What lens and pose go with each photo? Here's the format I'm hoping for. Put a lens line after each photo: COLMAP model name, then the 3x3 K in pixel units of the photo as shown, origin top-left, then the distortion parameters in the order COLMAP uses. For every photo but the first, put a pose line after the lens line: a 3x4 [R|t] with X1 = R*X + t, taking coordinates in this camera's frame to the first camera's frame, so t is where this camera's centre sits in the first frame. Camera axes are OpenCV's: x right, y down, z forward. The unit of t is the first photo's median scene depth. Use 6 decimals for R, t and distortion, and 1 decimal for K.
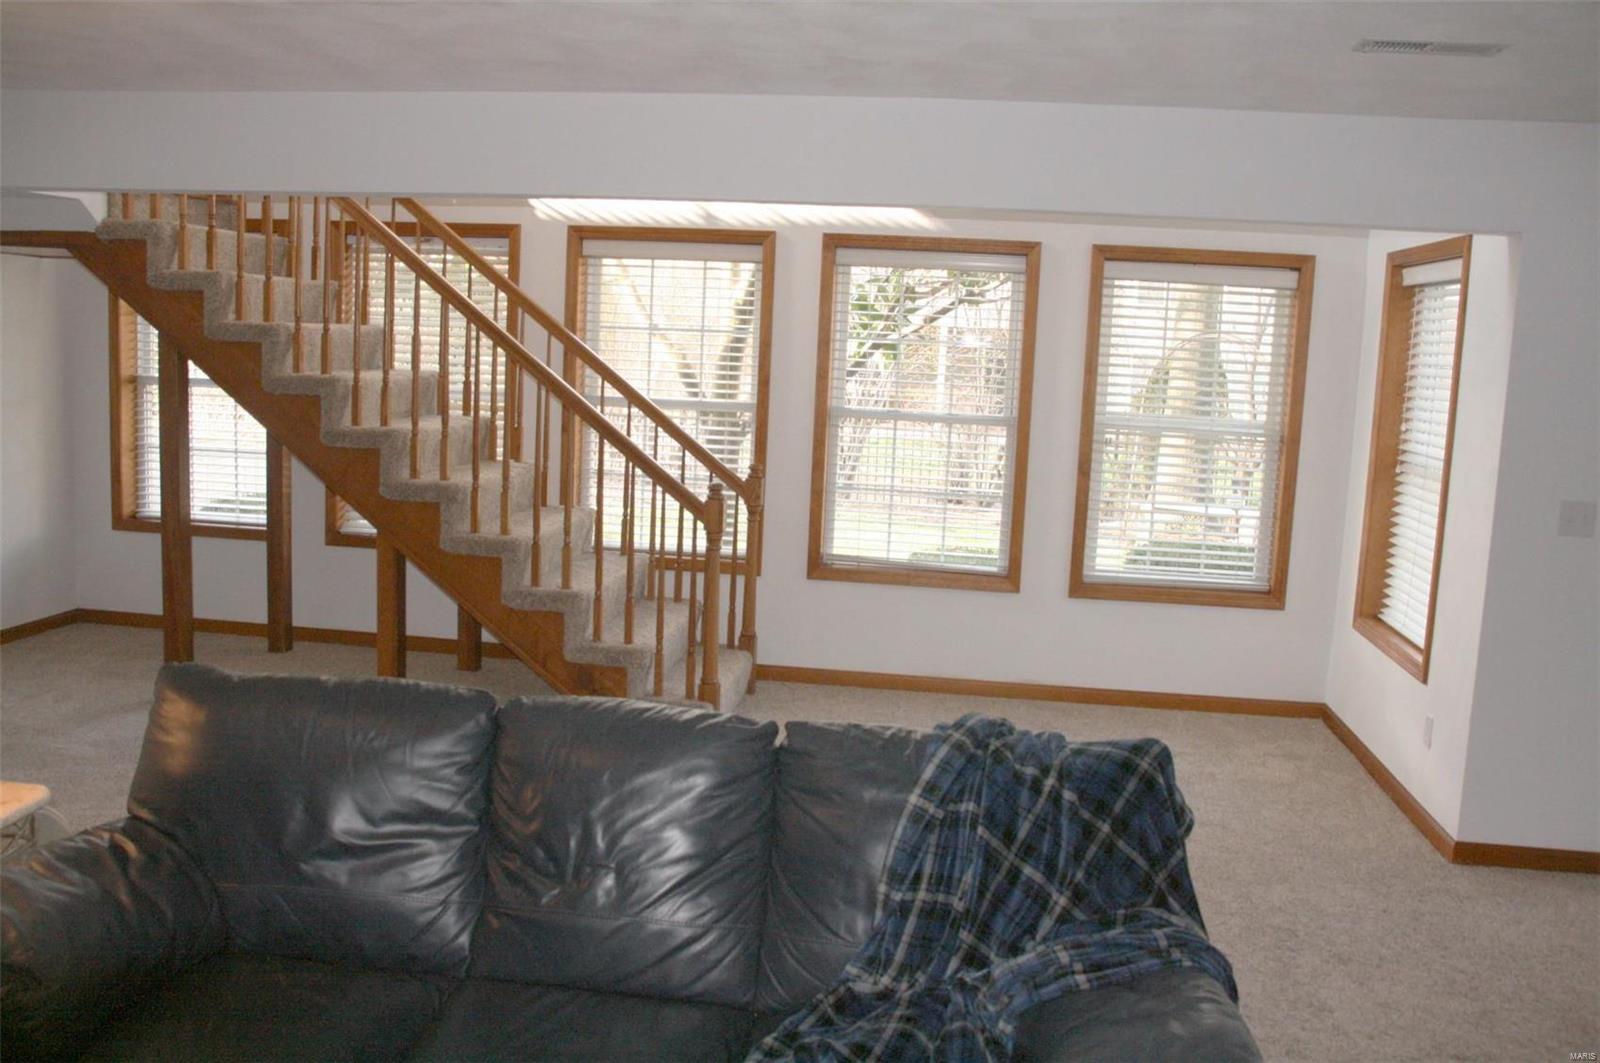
lens RADIAL K [[1403.8, 0, 800.0], [0, 1403.8, 531.5], [0, 0, 1]] dist [-0.152881, 0.169419]
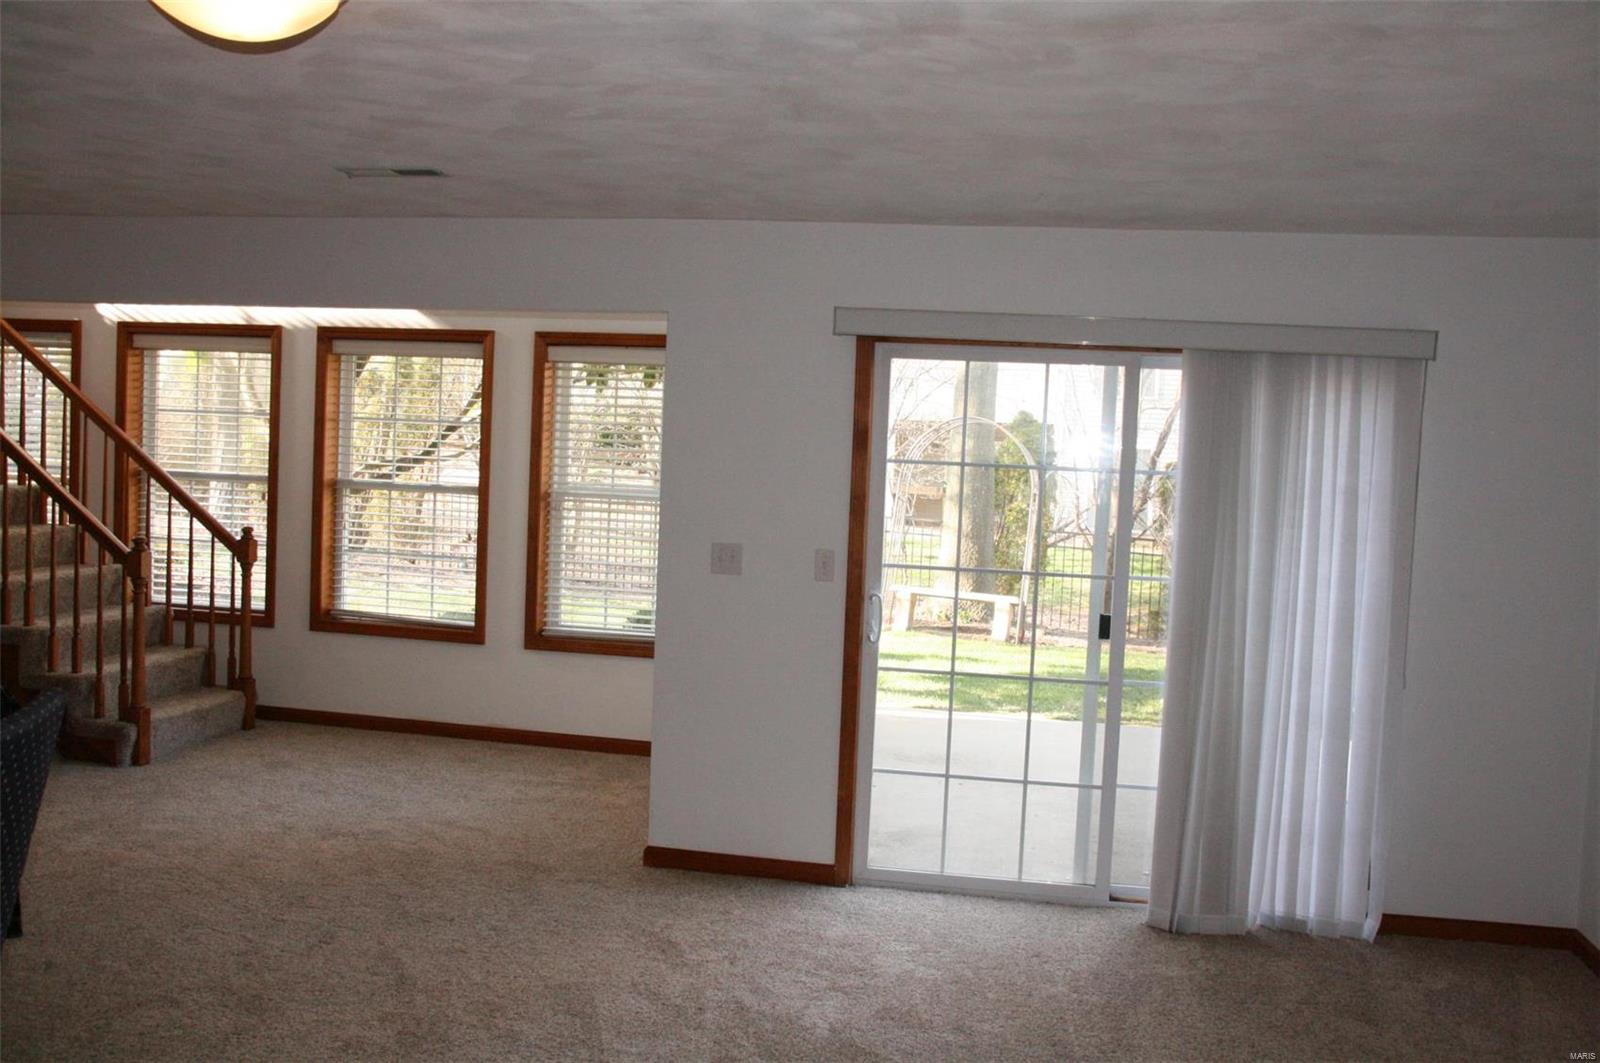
lens RADIAL K [[1403.8, 0, 800.0], [0, 1403.8, 531.5], [0, 0, 1]] dist [-0.152881, 0.169419]
pose [[0.998639, 0.004176, -0.051986, 0.459209], [-0.008118, 0.997087, -0.075840, 0.035574], [0.051517, 0.076159, 0.995764, -0.090451]]
